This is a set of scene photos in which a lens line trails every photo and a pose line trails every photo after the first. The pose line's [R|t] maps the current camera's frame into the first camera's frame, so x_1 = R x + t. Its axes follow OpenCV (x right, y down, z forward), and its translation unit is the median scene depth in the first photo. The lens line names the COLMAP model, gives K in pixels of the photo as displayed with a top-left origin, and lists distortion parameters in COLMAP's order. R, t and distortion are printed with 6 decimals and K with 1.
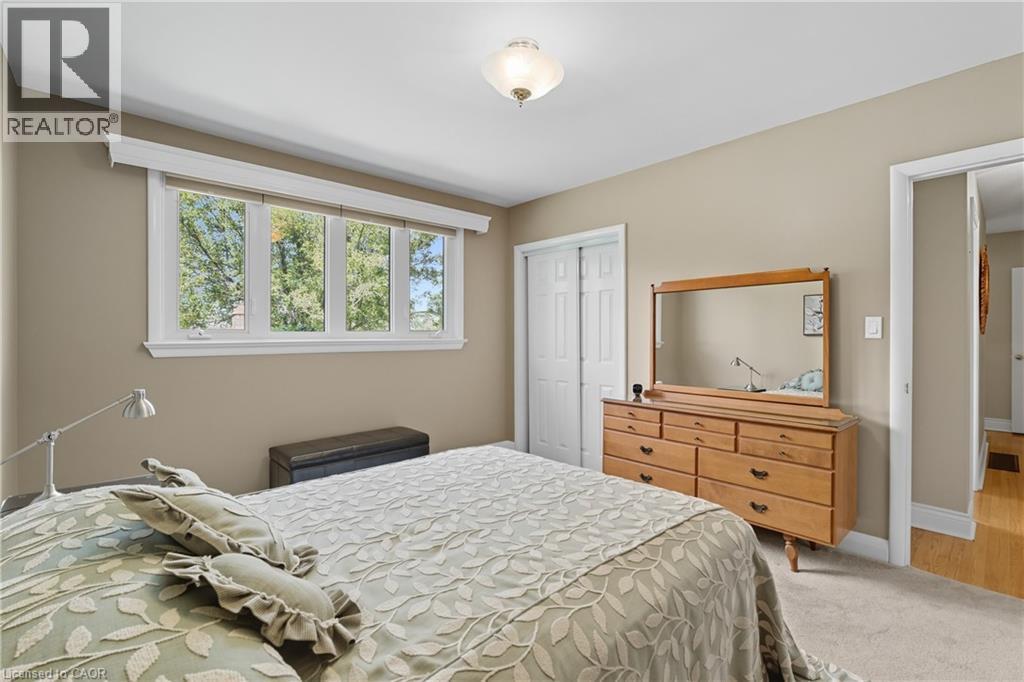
lens RADIAL K [[448.4, 0, 511.8], [0, 448.4, 338.1], [0, 0, 1]] dist [-0.001211, 0.000089]
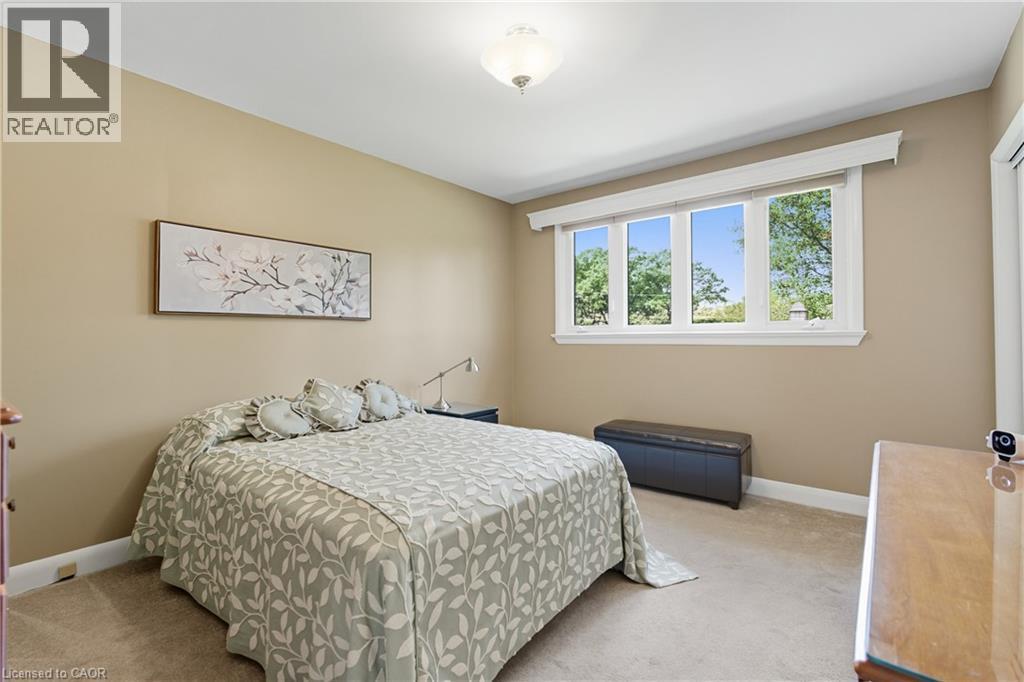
lens RADIAL K [[448.4, 0, 511.8], [0, 448.4, 338.1], [0, 0, 1]] dist [-0.001211, 0.000089]
pose [[0.149407, 0.008249, -0.988741, 0.738076], [0.000980, 0.999963, 0.008491, 0.010297], [0.988775, -0.002238, 0.149394, 0.597648]]
